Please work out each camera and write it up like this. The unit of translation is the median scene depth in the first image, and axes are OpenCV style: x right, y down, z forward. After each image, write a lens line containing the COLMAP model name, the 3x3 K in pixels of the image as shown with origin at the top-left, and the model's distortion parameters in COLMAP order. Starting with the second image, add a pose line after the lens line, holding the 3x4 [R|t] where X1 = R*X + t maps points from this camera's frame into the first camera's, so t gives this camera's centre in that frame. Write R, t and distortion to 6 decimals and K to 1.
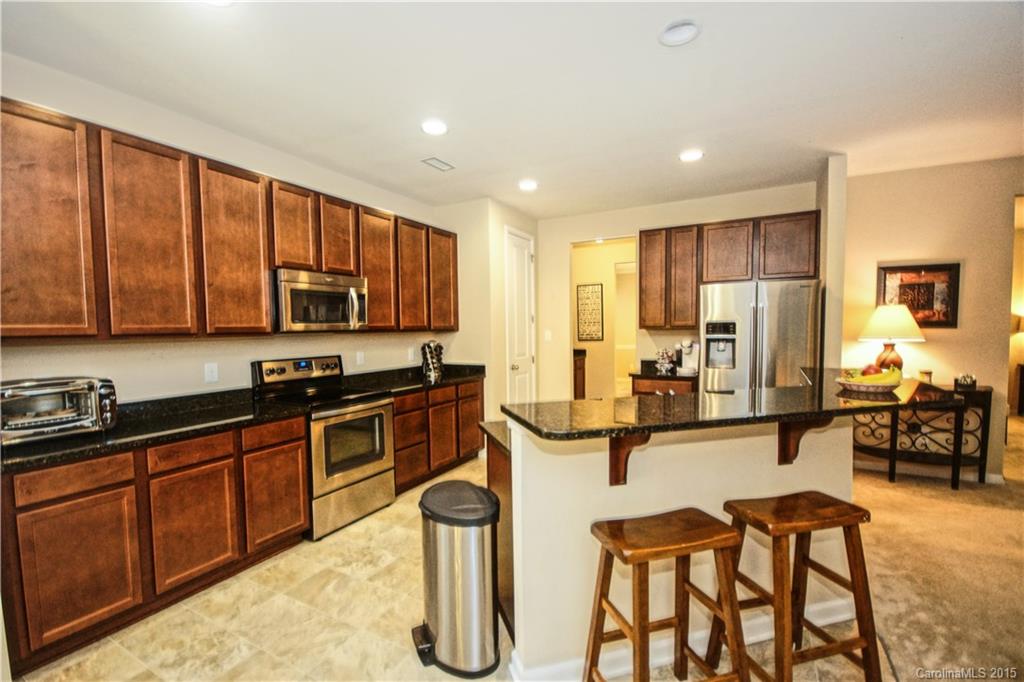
lens RADIAL K [[447.3, 0, 506.0], [0, 447.3, 346.6], [0, 0, 1]] dist [-0.004116, -0.000861]
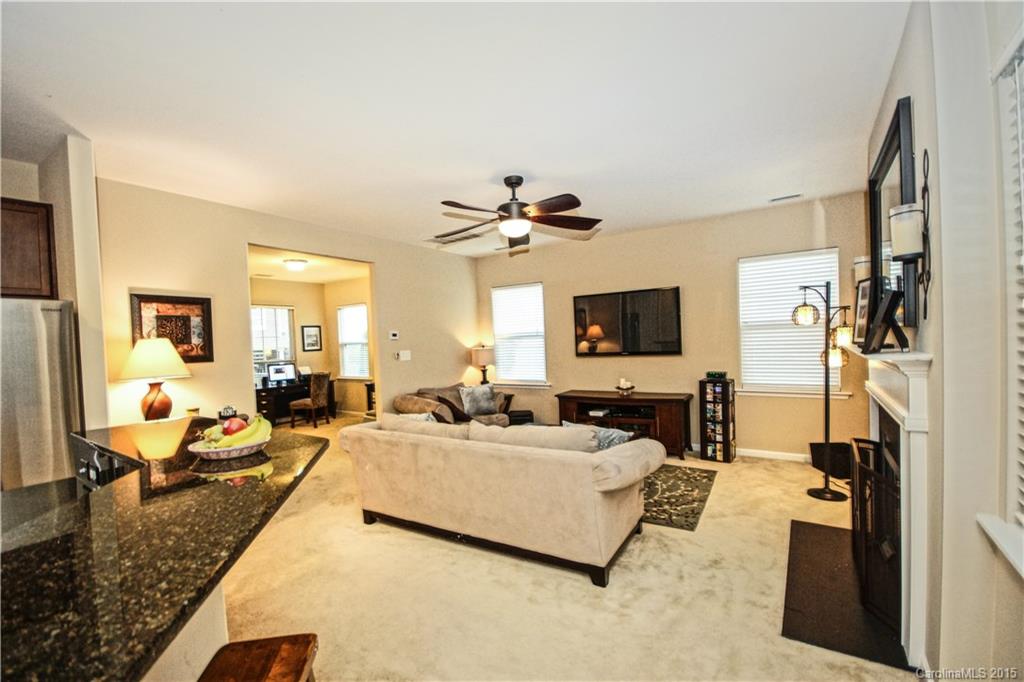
lens RADIAL K [[447.3, 0, 508.0], [0, 447.3, 348.6], [0, 0, 1]] dist [-0.004116, -0.000861]
pose [[0.091124, -0.016590, 0.995701, 0.060376], [0.087528, 0.996125, 0.008587, -0.020859], [-0.991985, 0.086370, 0.092223, 0.232755]]
